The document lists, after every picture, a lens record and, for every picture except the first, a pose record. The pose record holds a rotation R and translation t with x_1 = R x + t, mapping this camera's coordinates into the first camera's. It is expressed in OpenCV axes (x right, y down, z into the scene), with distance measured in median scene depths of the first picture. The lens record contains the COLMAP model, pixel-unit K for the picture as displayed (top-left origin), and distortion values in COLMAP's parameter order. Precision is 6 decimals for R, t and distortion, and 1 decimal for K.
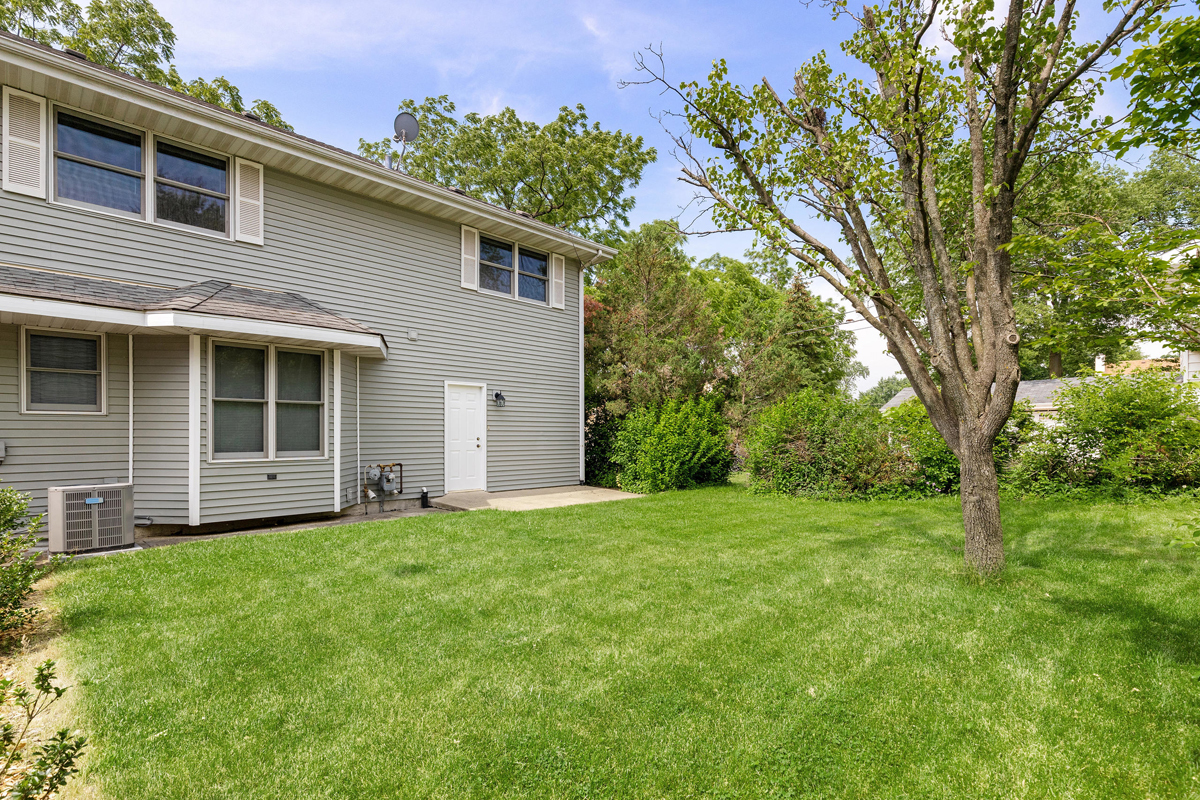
lens RADIAL K [[622.1, 0, 606.8], [0, 622.1, 406.8], [0, 0, 1]] dist [0.001223, -0.000051]
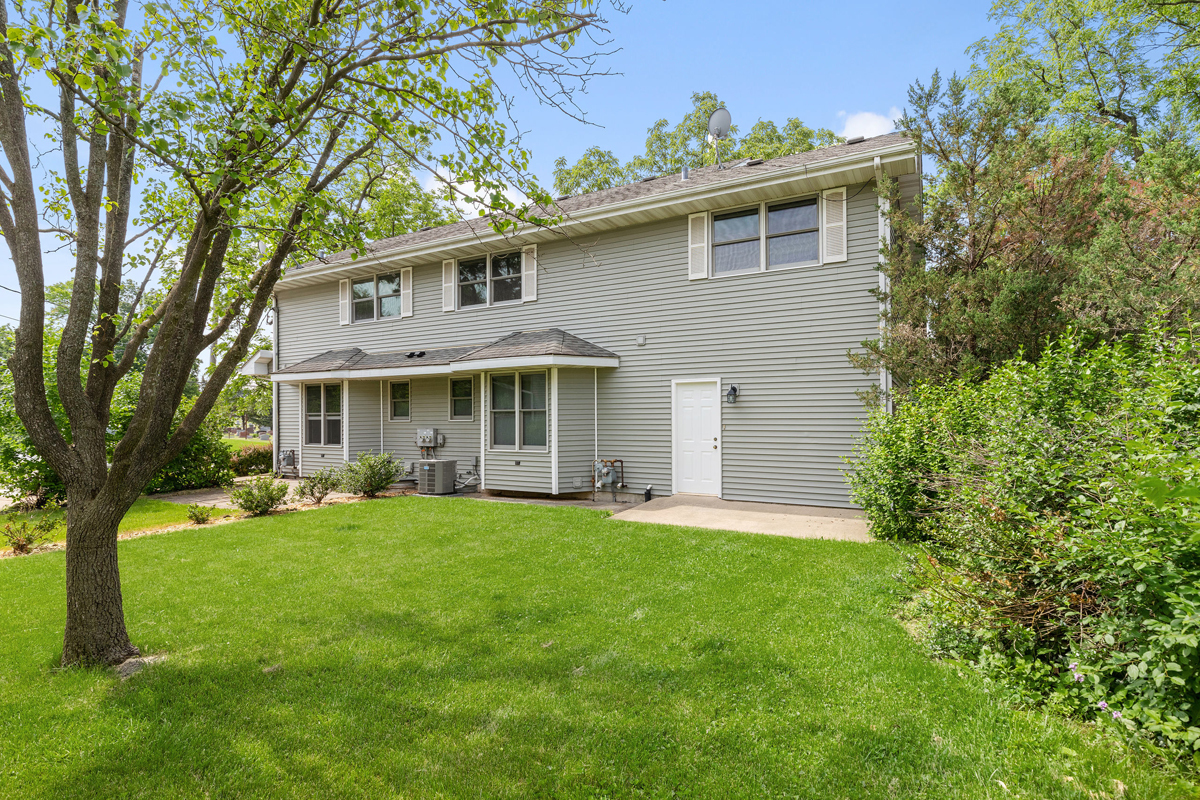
lens RADIAL K [[556.7, 0, 596.6], [0, 556.7, 409.4], [0, 0, 1]] dist [0.019329, 0.000083]
pose [[0.245312, -0.038612, -0.968675, 0.687291], [0.041678, 0.998703, -0.029254, 0.031182], [0.968548, -0.033196, 0.246603, 0.792770]]
